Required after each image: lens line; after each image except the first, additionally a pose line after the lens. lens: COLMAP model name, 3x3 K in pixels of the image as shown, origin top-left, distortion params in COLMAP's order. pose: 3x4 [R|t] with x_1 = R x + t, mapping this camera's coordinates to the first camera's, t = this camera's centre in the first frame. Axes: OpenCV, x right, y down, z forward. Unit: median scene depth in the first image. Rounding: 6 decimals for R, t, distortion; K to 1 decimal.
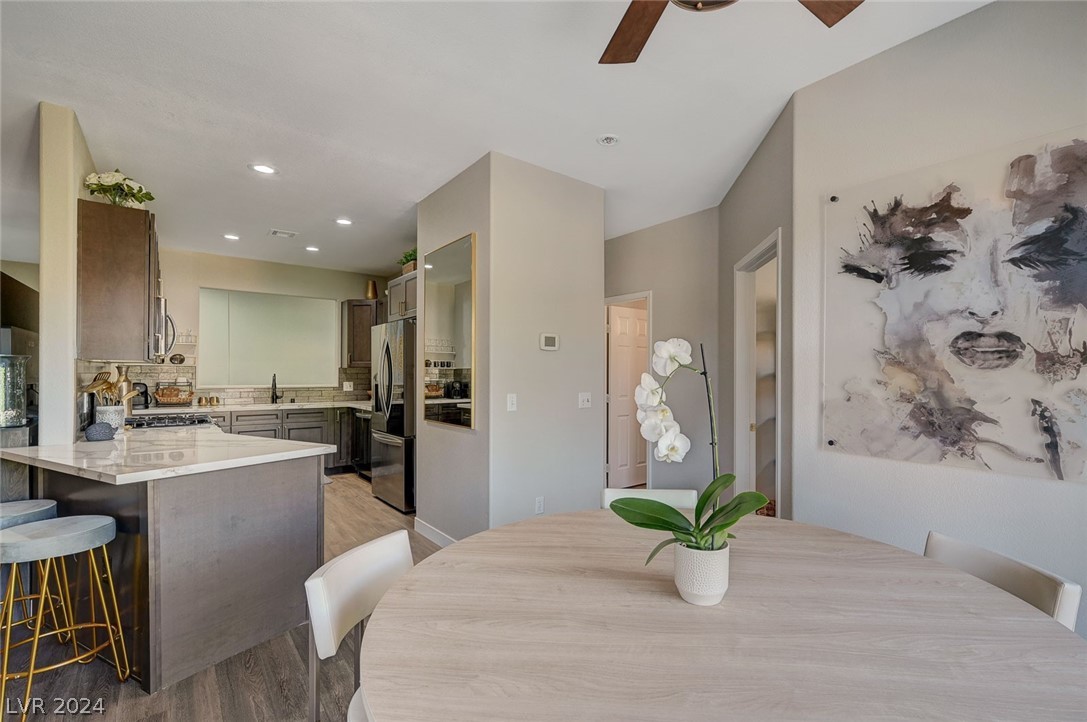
lens RADIAL K [[482.2, 0, 577.8], [0, 482.2, 374.9], [0, 0, 1]] dist [-0.000461, -0.000054]
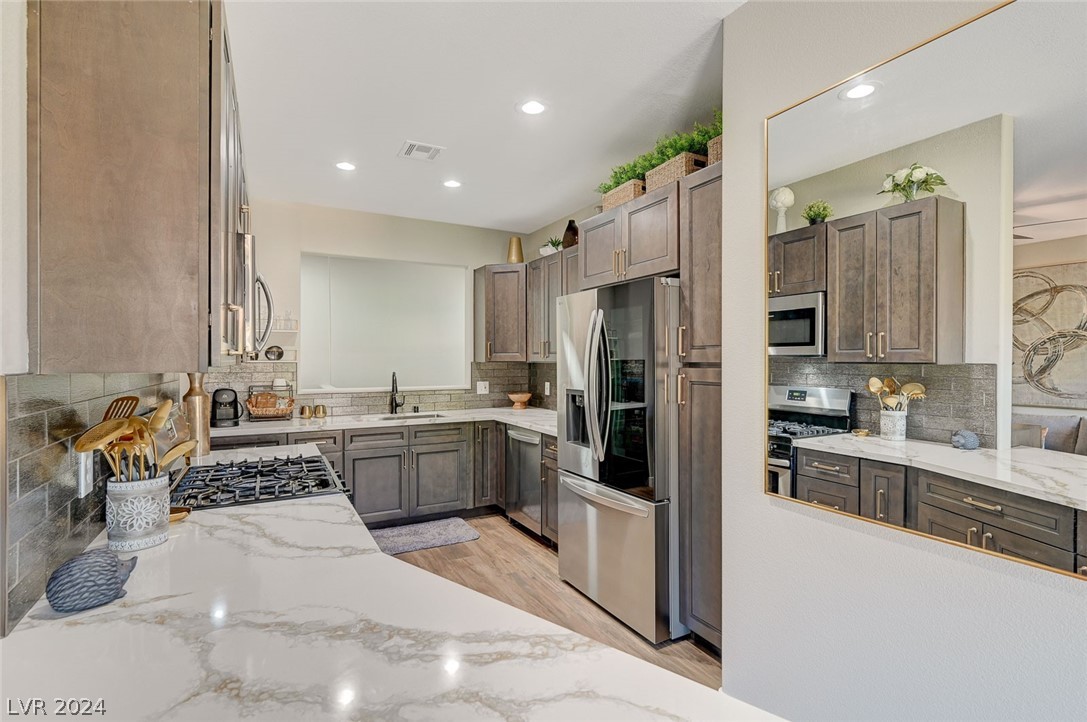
lens RADIAL K [[504.8, 0, 543.5], [0, 504.8, 361.0], [0, 0, 1]] dist [0.001631, -0.000135]
pose [[0.979743, -0.005842, -0.200176, -0.407494], [0.006115, 0.999981, 0.000743, -0.026870], [0.200168, -0.001952, 0.979760, 0.487111]]
